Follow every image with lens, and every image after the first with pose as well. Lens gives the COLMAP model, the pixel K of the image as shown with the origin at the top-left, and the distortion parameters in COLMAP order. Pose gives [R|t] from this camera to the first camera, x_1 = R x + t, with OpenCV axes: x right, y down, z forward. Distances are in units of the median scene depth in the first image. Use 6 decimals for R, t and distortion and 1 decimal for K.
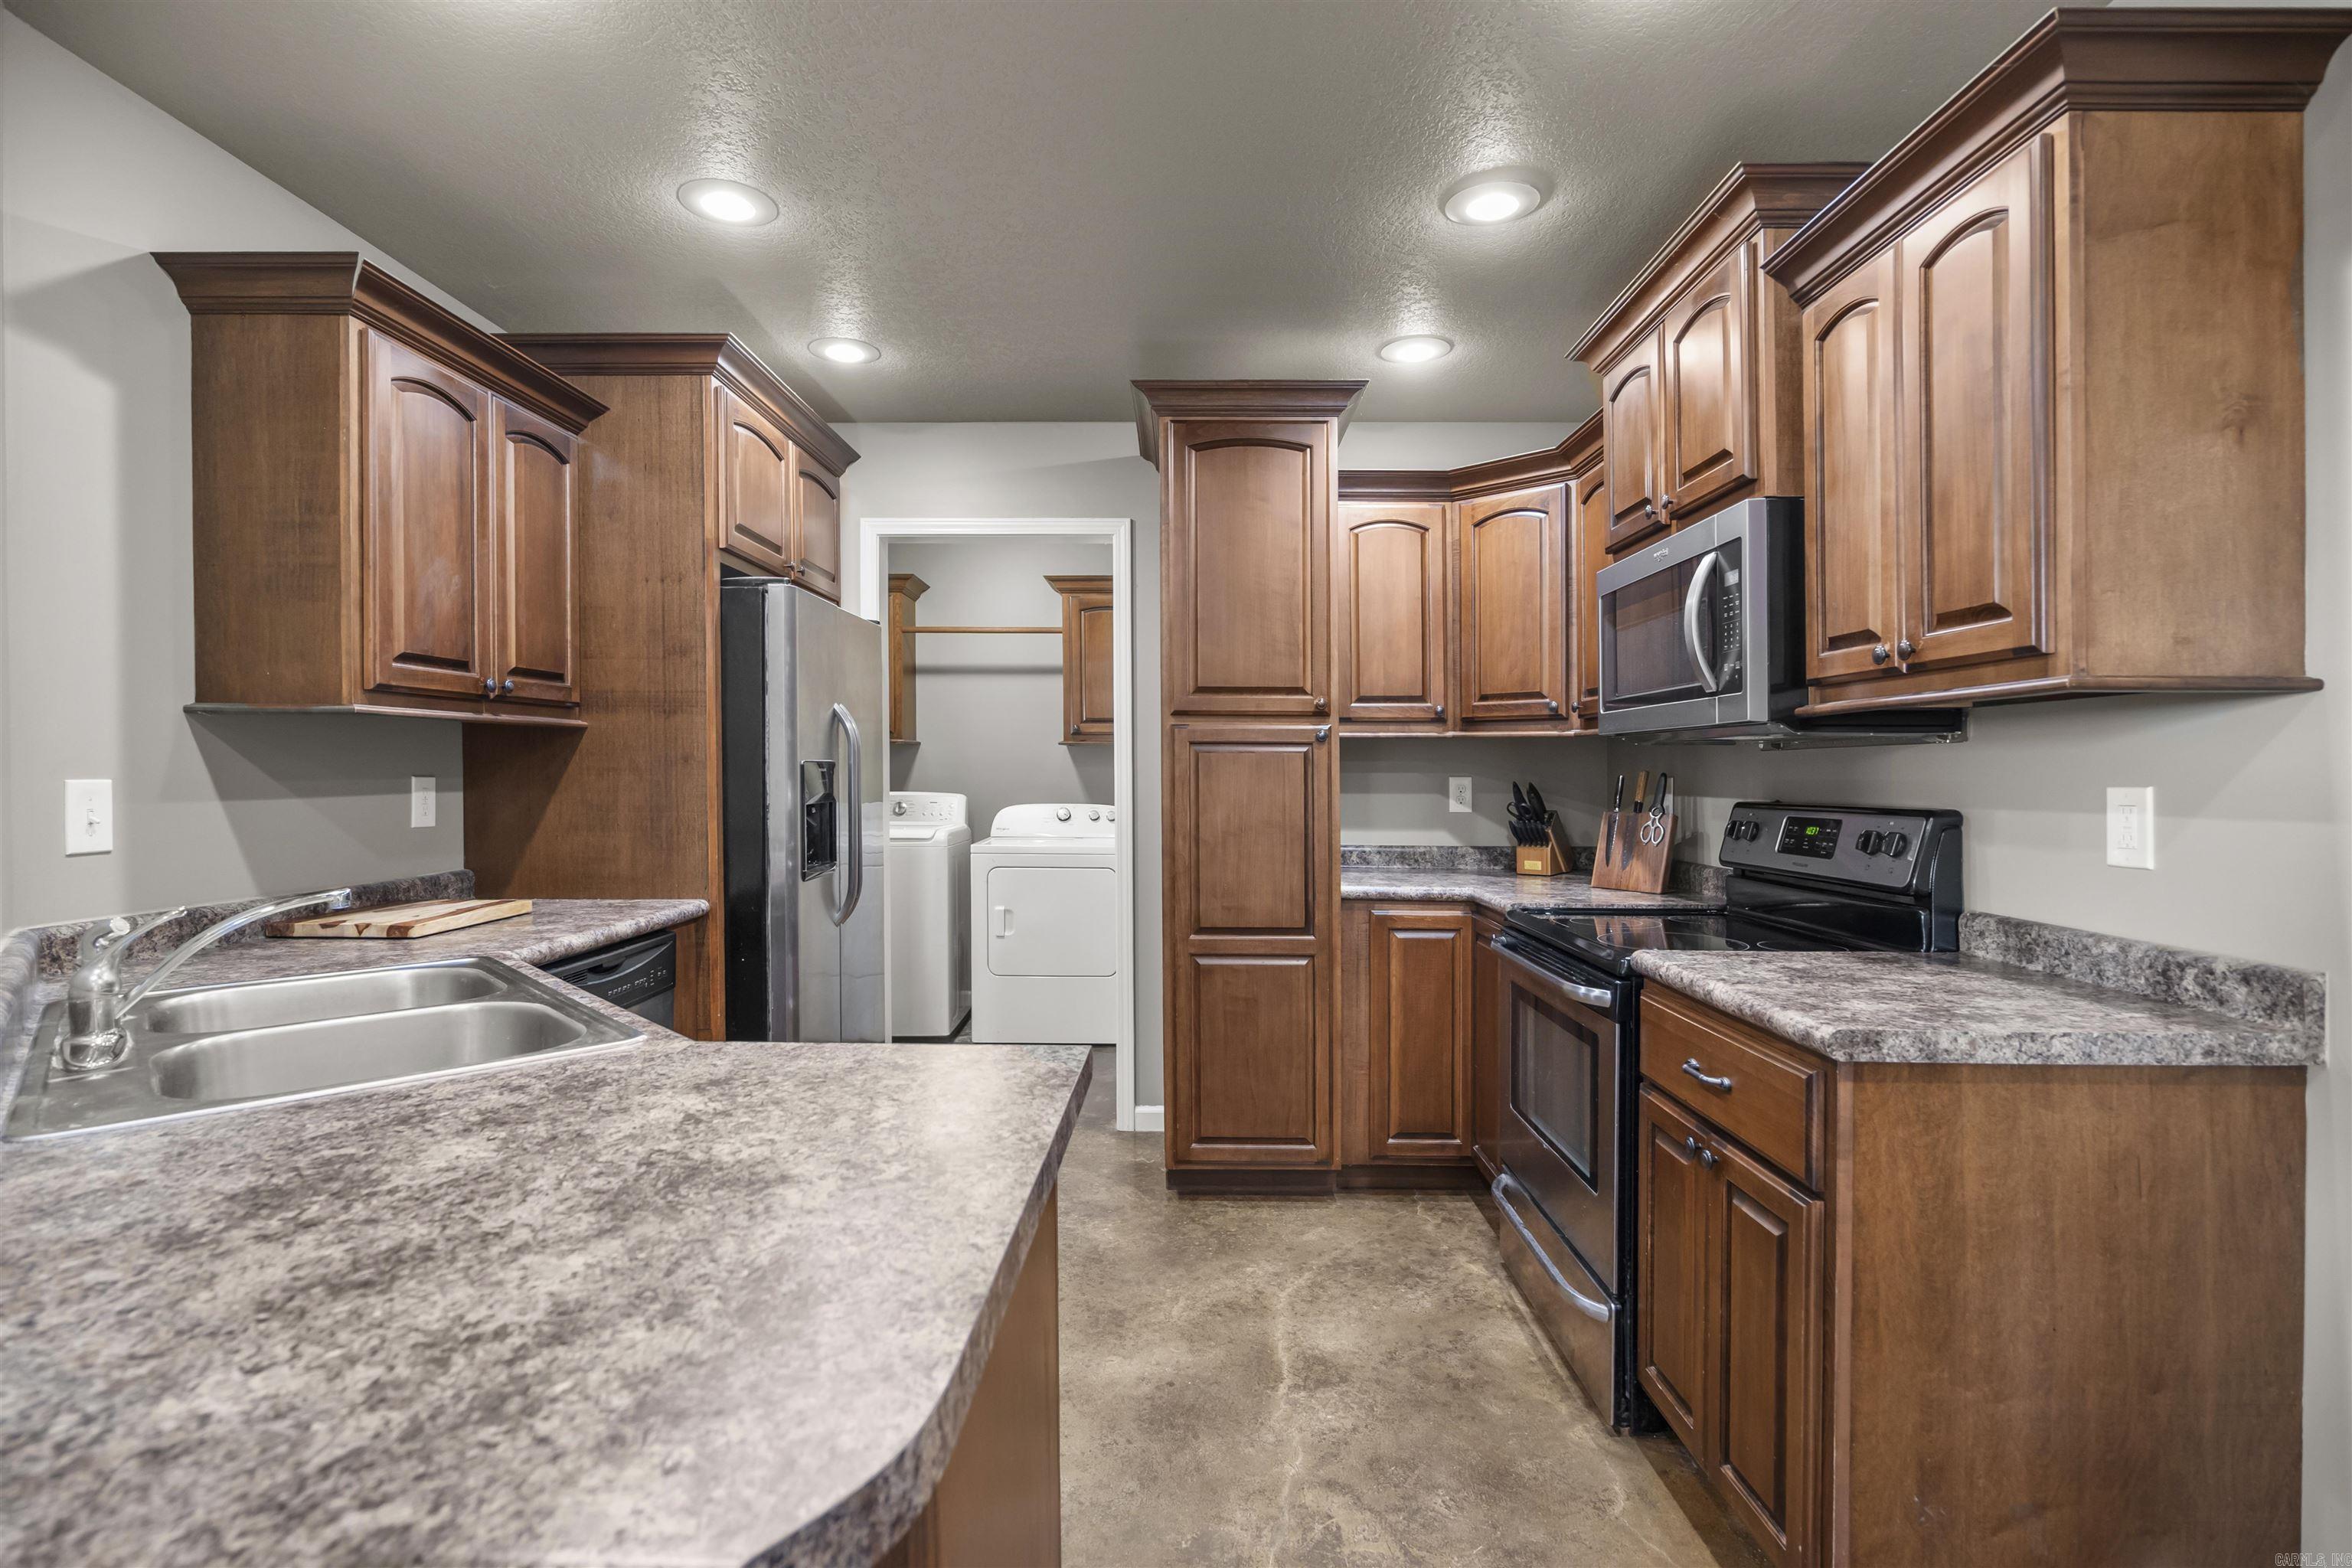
lens RADIAL K [[1111.0, 0, 1172.5], [0, 1111.0, 750.5], [0, 0, 1]] dist [-0.010407, 0.000171]
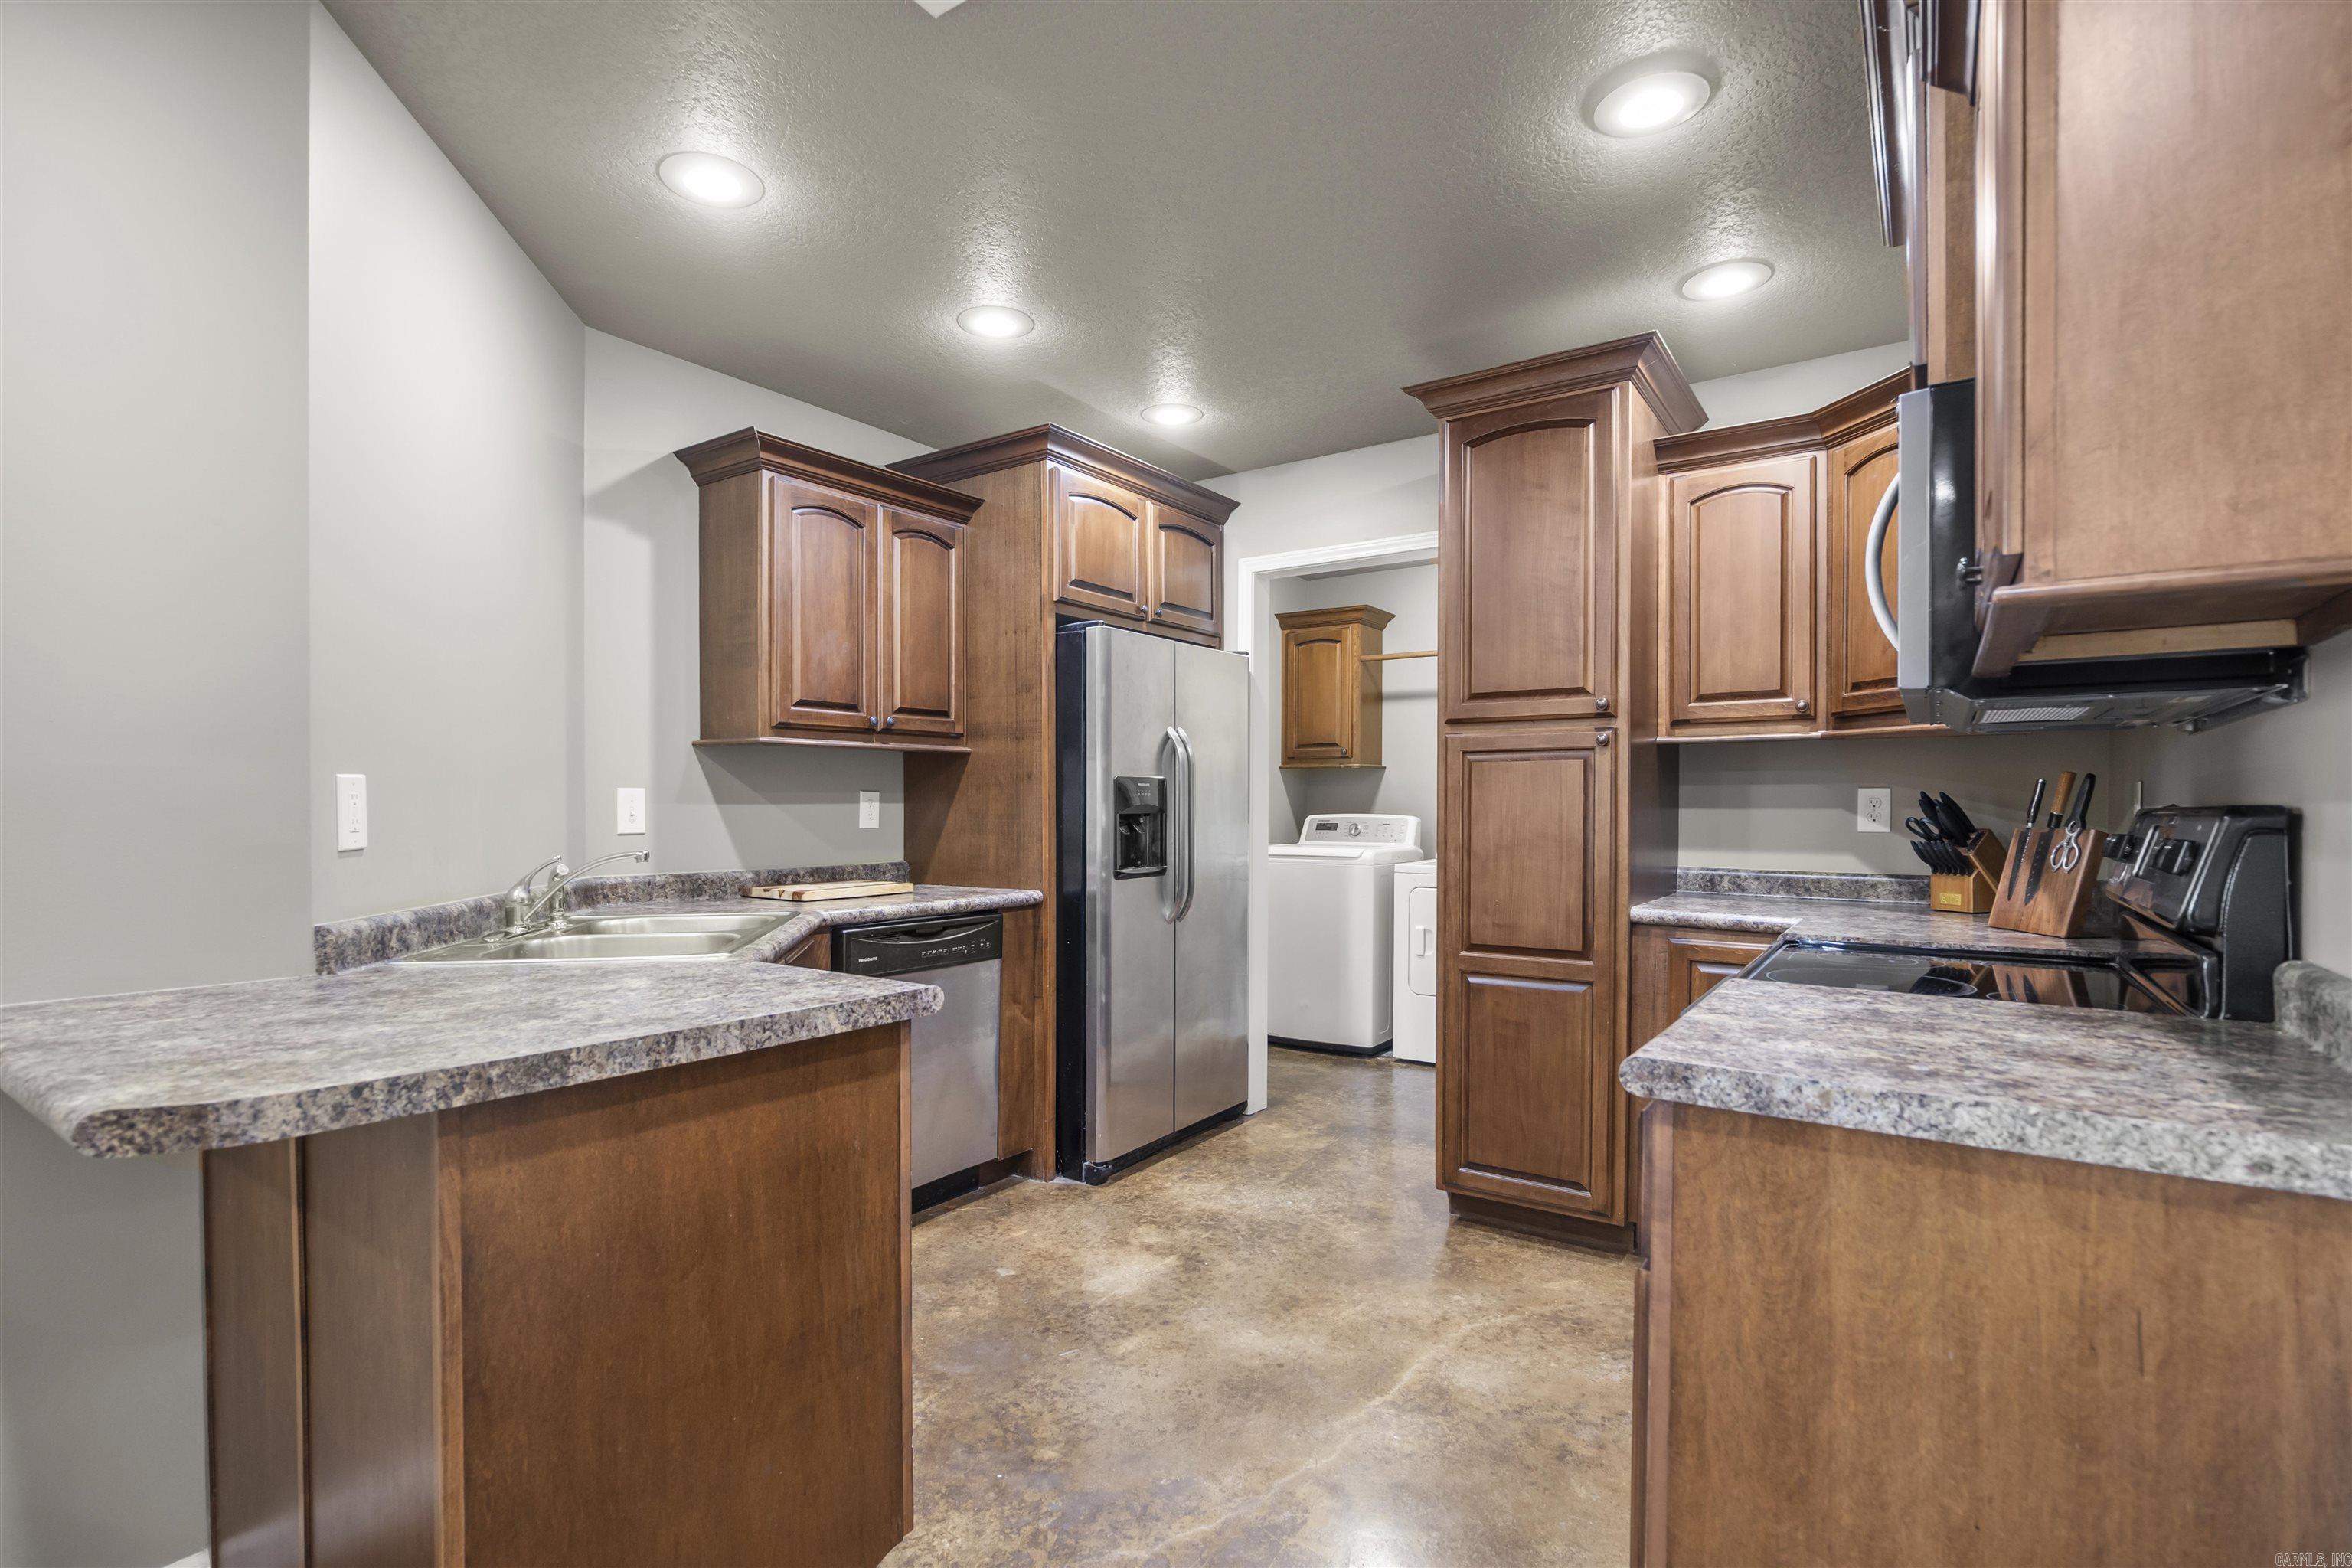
lens RADIAL K [[1104.2, 0, 1165.5], [0, 1104.2, 791.2], [0, 0, 1]] dist [-0.011379, 0.000849]
pose [[0.828127, -0.009975, -0.560451, 0.414624], [0.011927, 0.999929, -0.000173, 0.029664], [0.560413, -0.006541, 0.828187, 0.077567]]
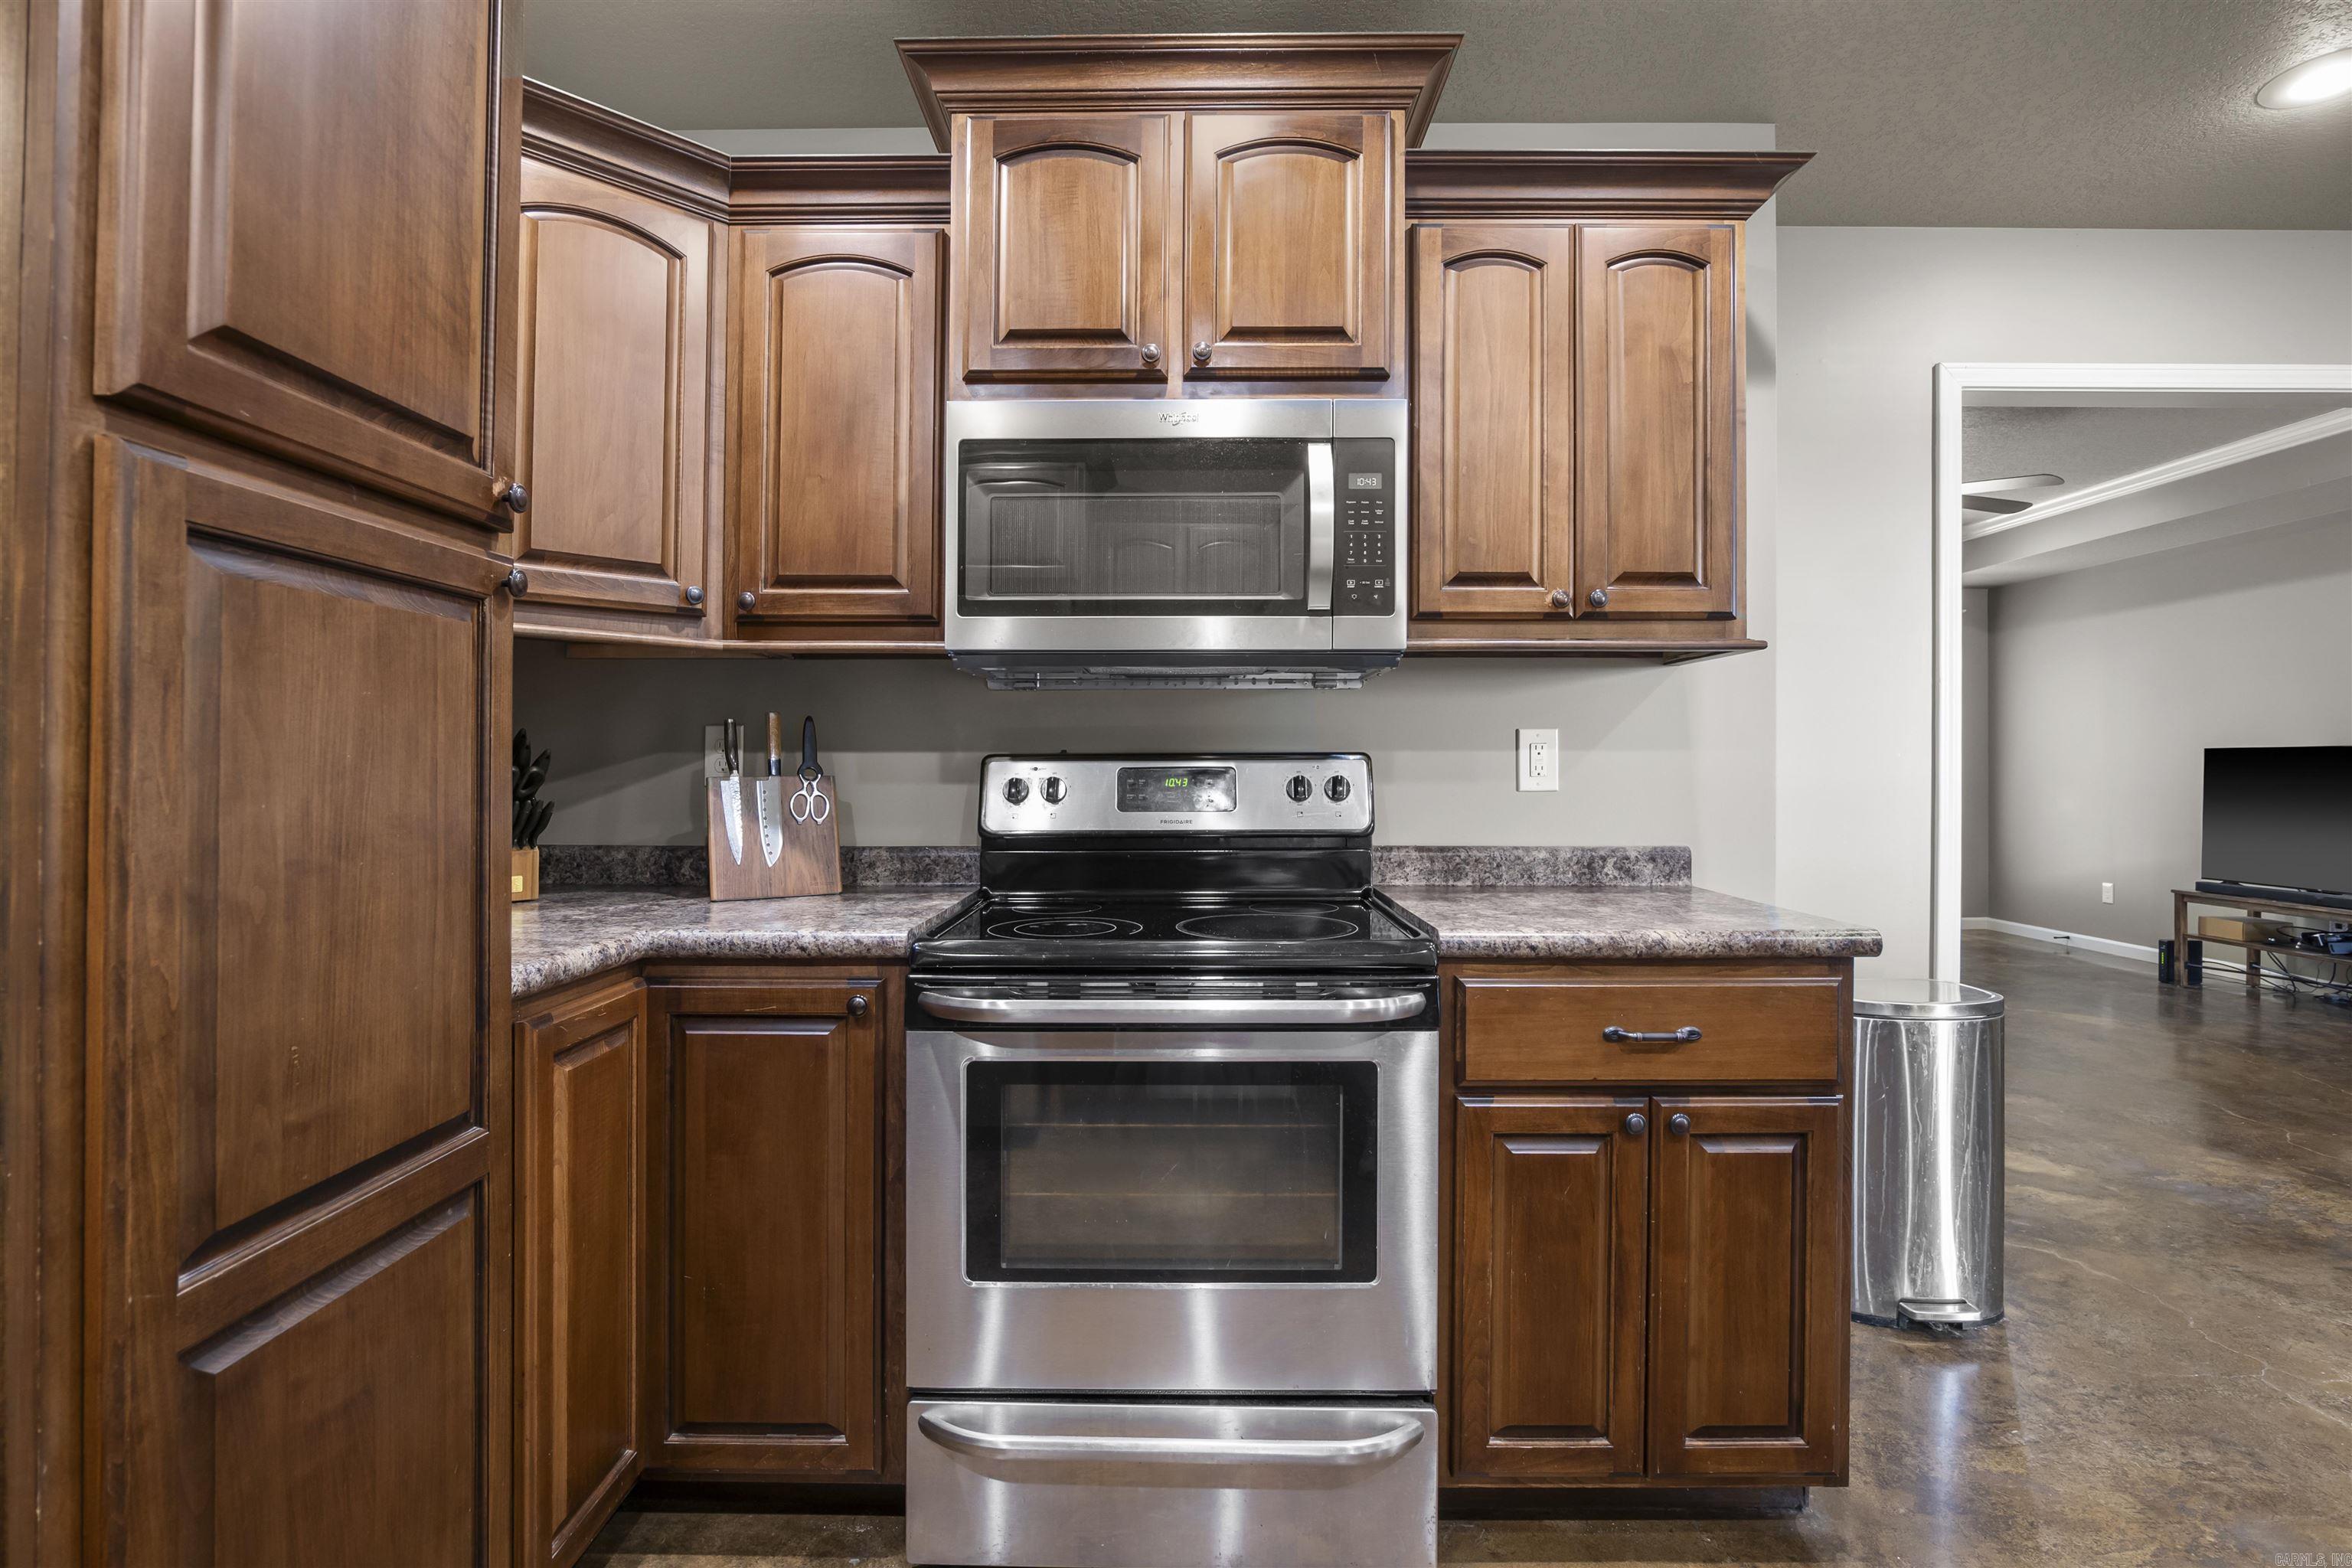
lens RADIAL K [[1111.0, 0, 1172.5], [0, 1111.0, 750.5], [0, 0, 1]] dist [-0.010407, 0.000171]
pose [[0.000959, 0.008991, 0.999959, -0.287844], [-0.019794, 0.999764, -0.008970, 0.051463], [-0.999804, -0.019785, 0.001137, 0.939771]]
